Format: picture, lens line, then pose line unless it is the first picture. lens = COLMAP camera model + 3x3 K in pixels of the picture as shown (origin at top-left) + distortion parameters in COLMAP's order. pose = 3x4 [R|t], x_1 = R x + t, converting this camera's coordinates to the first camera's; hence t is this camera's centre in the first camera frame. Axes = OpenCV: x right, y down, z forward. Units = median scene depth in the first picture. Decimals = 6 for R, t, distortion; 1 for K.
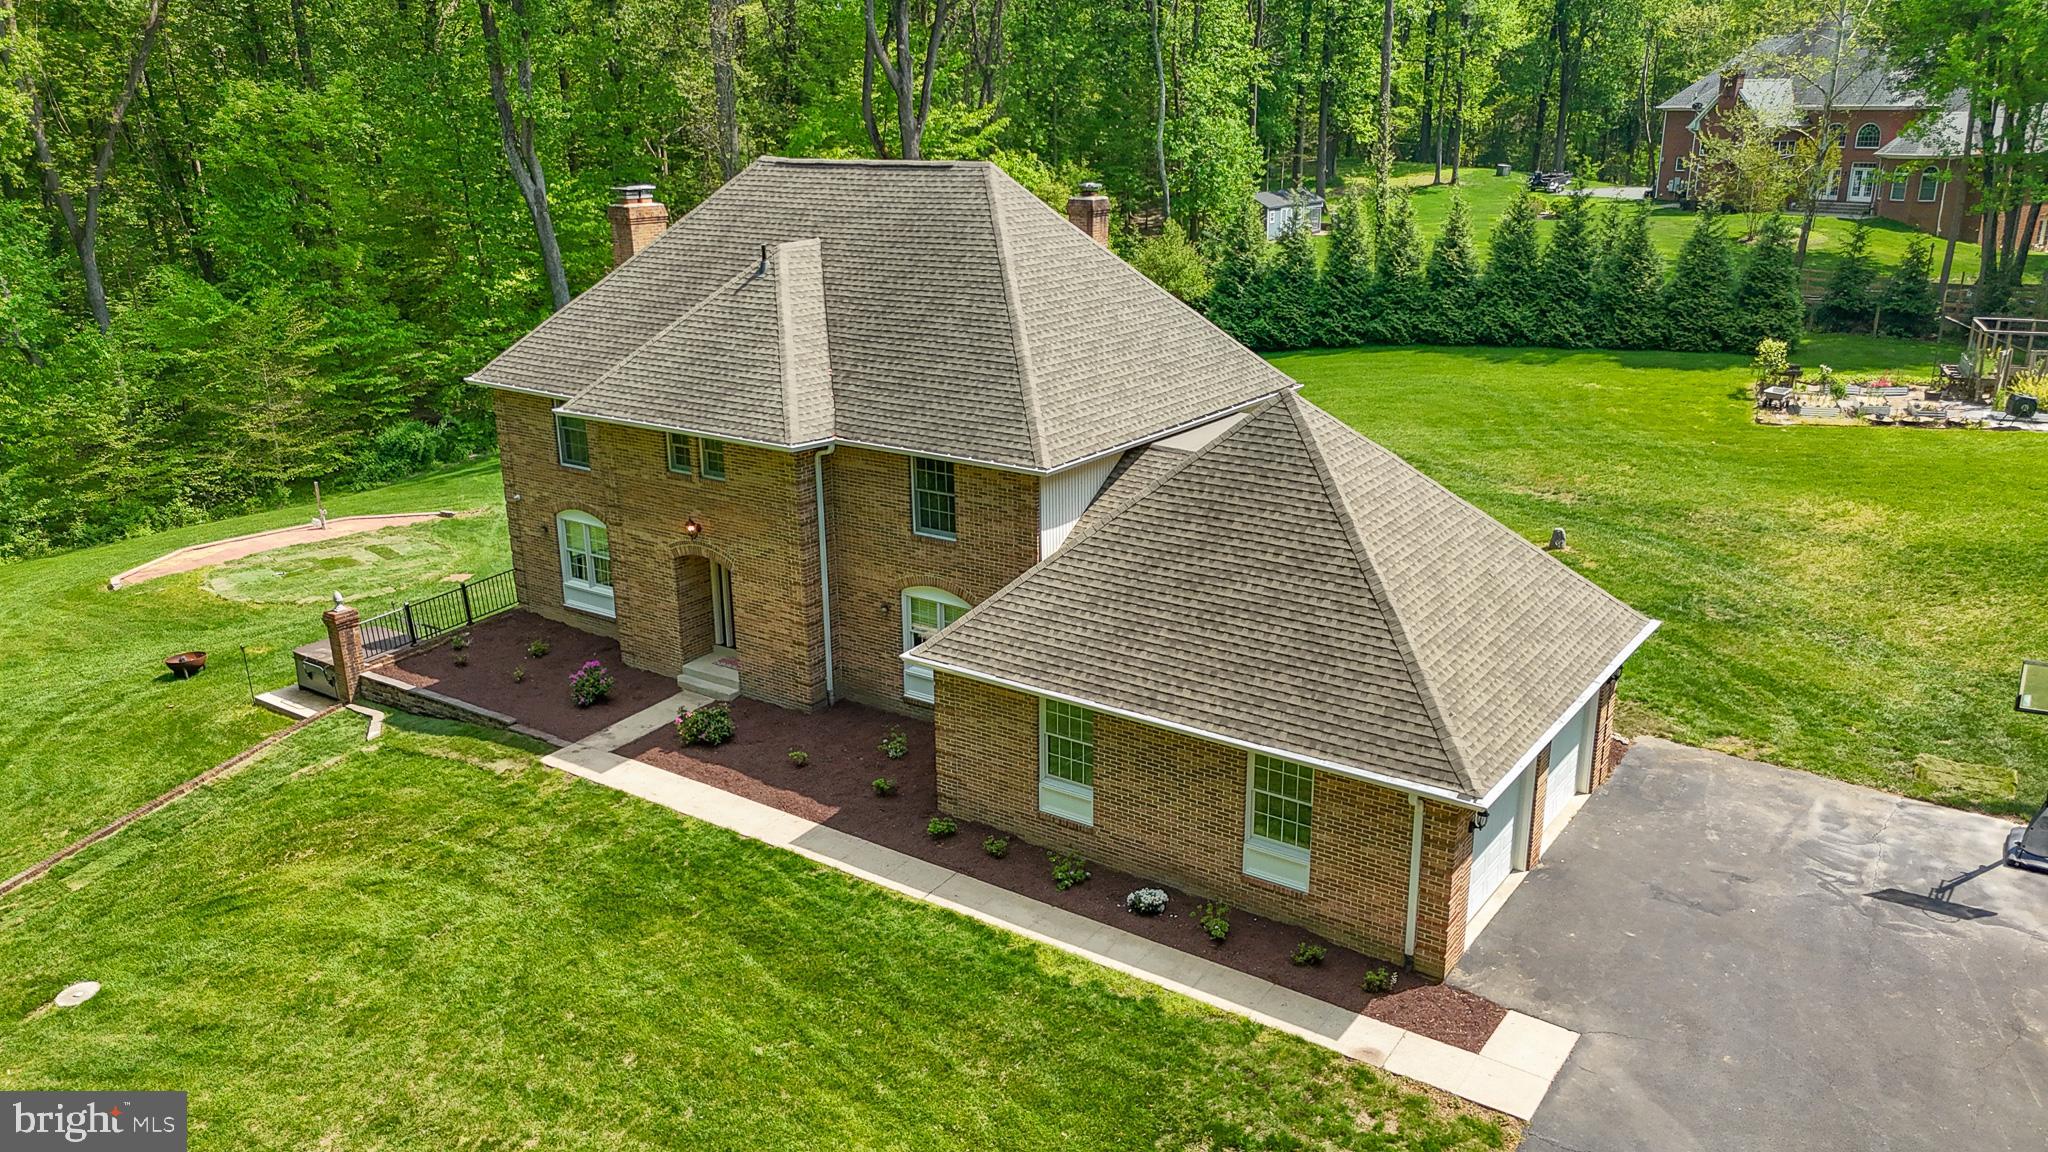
lens RADIAL K [[1519.2, 0, 1024.0], [0, 1519.2, 576.0], [0, 0, 1]] dist [0.095831, -0.093330]
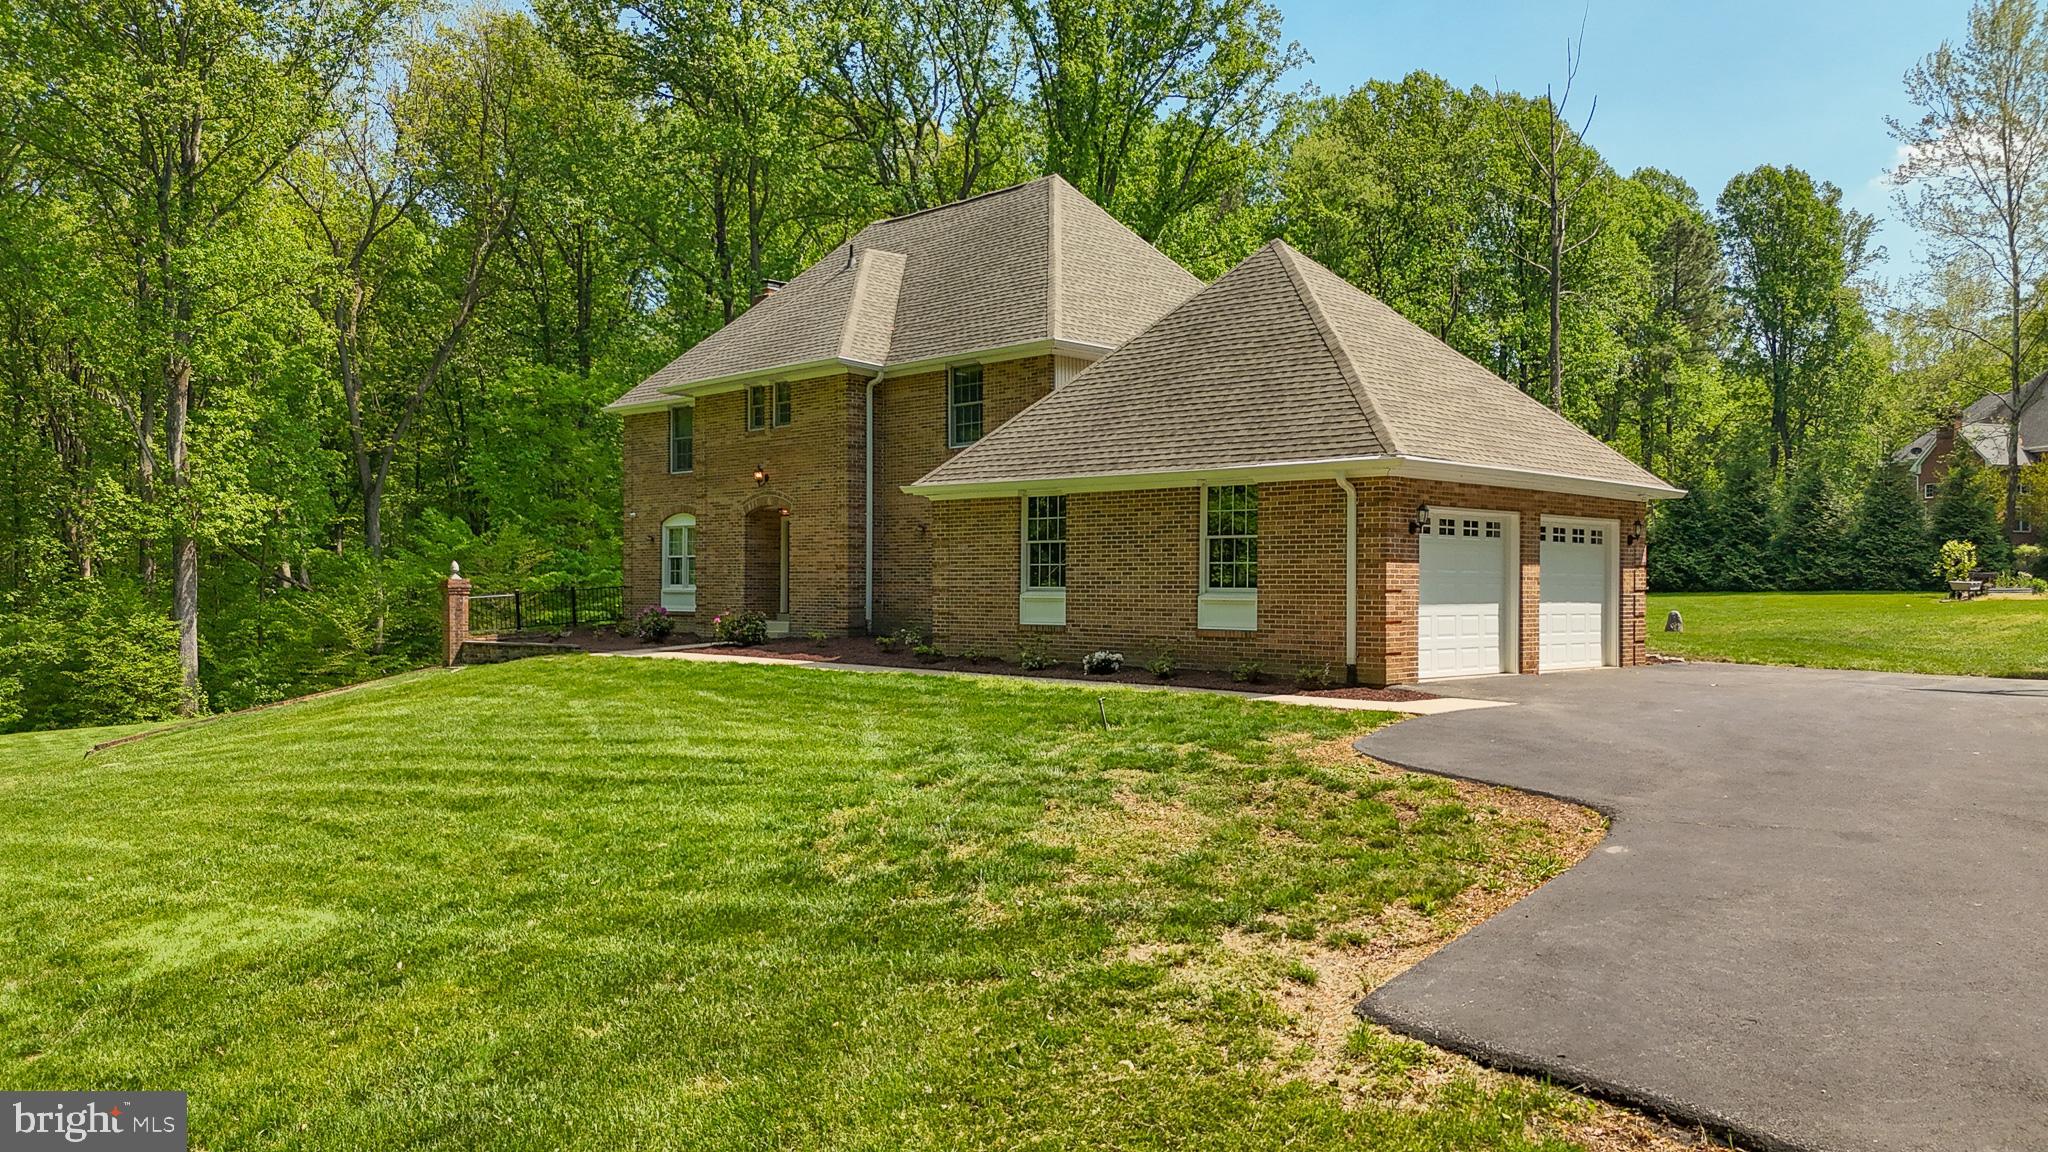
lens RADIAL K [[1509.7, 0, 1024.0], [0, 1509.7, 576.0], [0, 0, 1]] dist [0.116752, -0.094324]
pose [[0.985794, 0.014644, -0.167320, 0.155431], [-0.064905, 0.952019, -0.299079, 0.365866], [0.154912, 0.305690, 0.939445, 0.049245]]
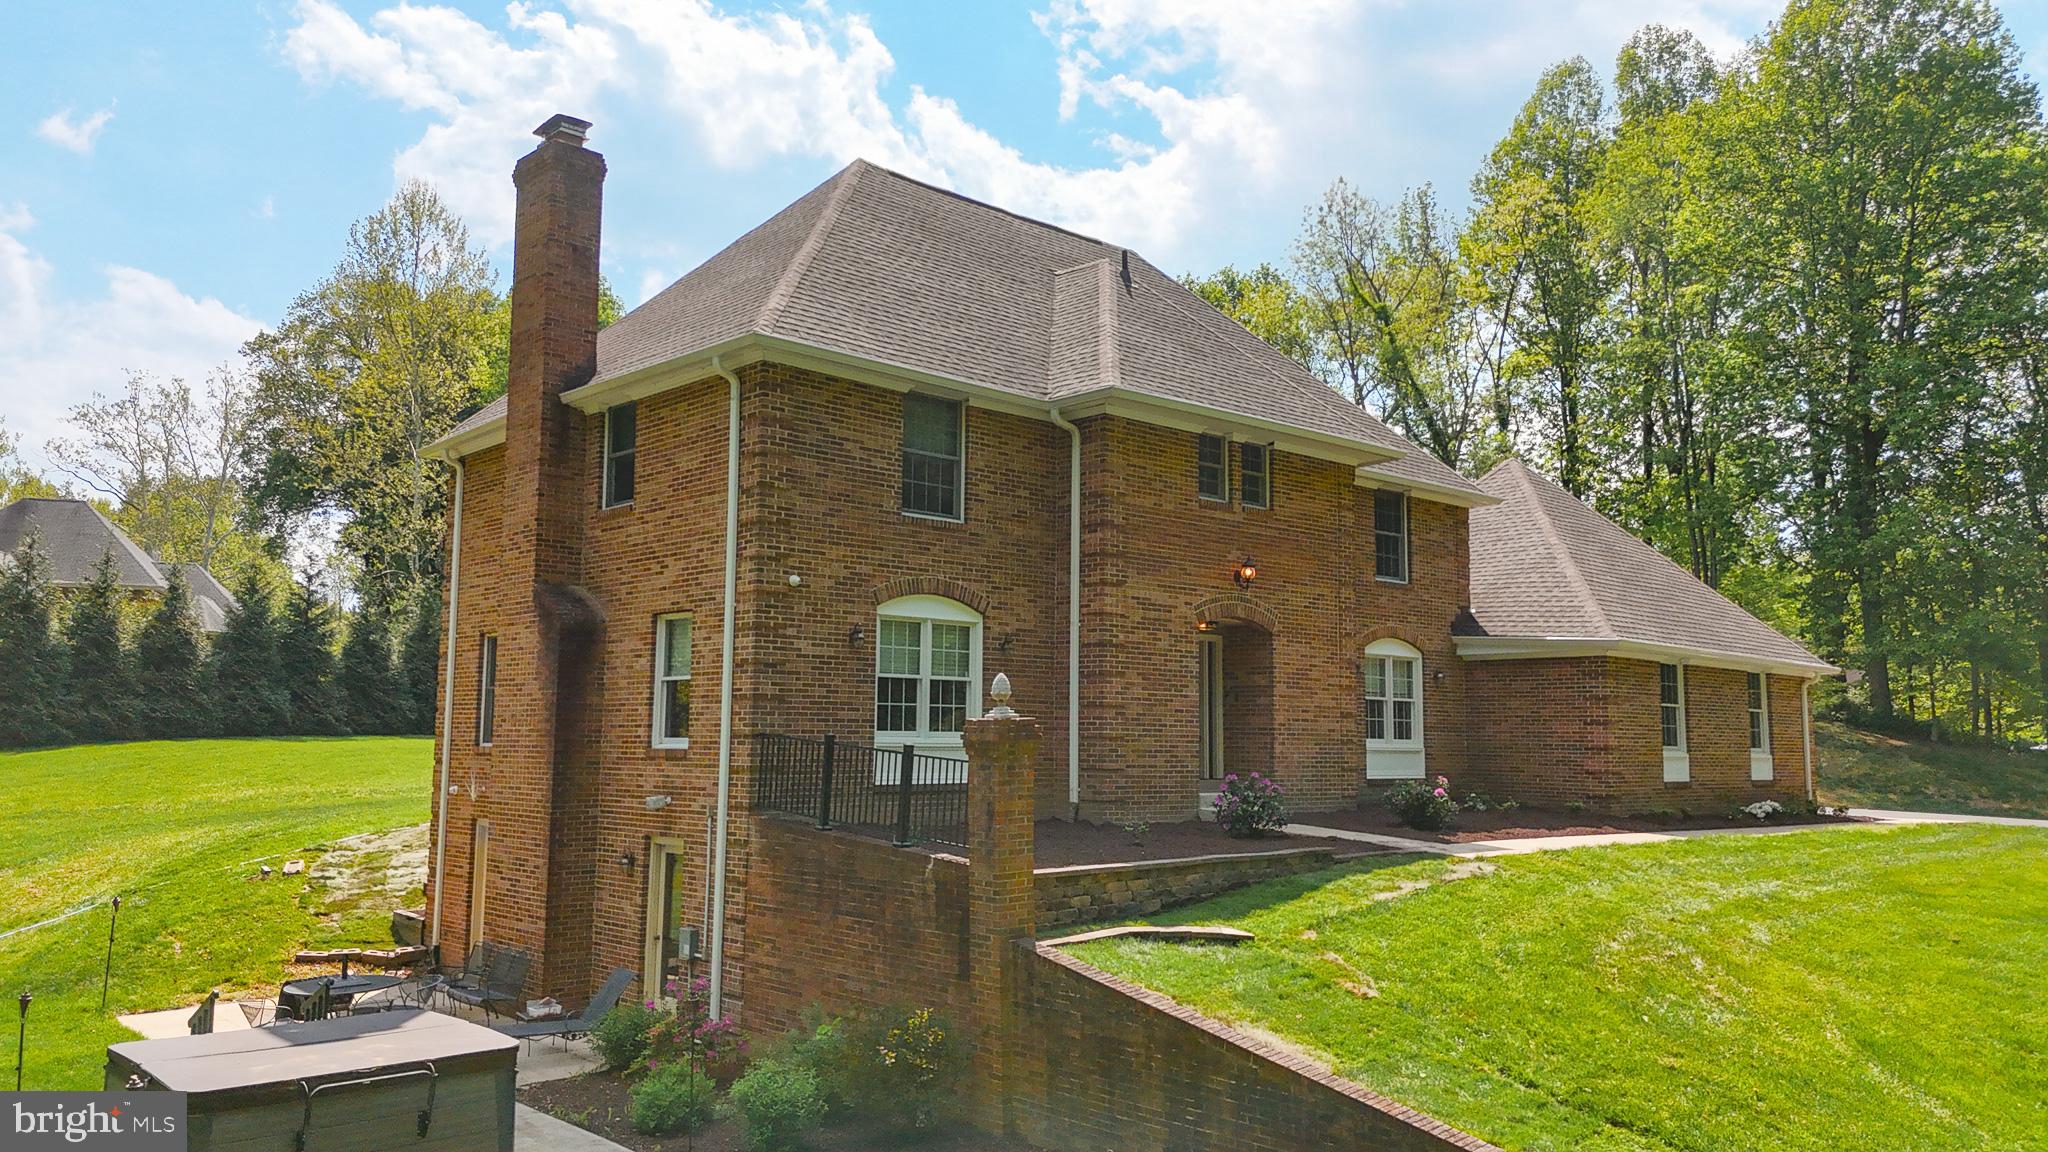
lens RADIAL K [[1509.7, 0, 1024.0], [0, 1509.7, 576.0], [0, 0, 1]] dist [0.116752, -0.094324]
pose [[0.199876, 0.119911, 0.972456, -0.993979], [0.279372, 0.944311, -0.173862, 0.069132], [-0.939149, 0.306428, 0.155245, 1.052297]]
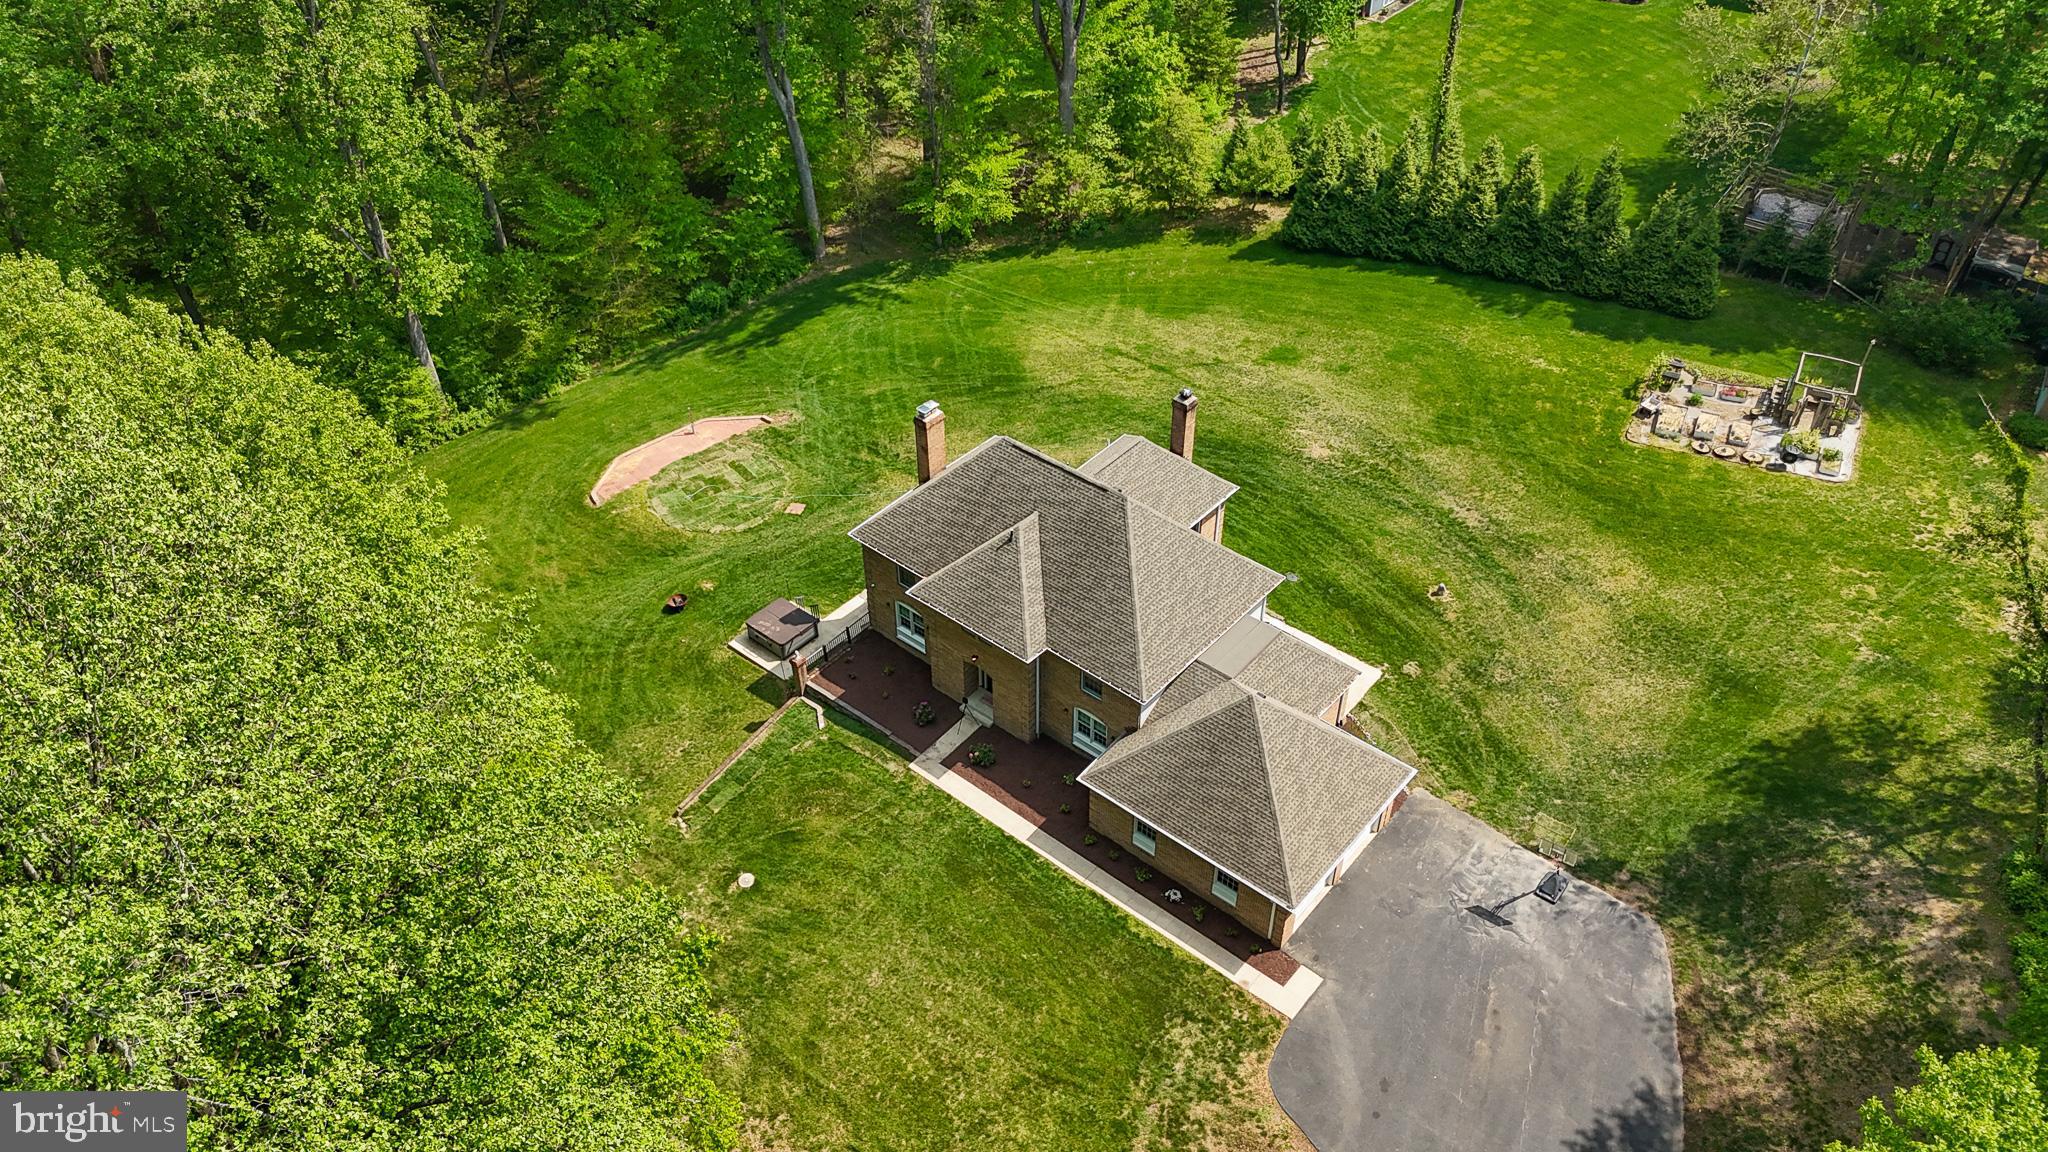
lens RADIAL K [[1509.7, 0, 1024.0], [0, 1509.7, 576.0], [0, 0, 1]] dist [0.116752, -0.094324]
pose [[0.996788, 0.055631, -0.057610, -0.039199], [-0.029100, 0.921779, 0.386621, -0.975544], [0.074612, -0.383703, 0.920438, -0.885513]]
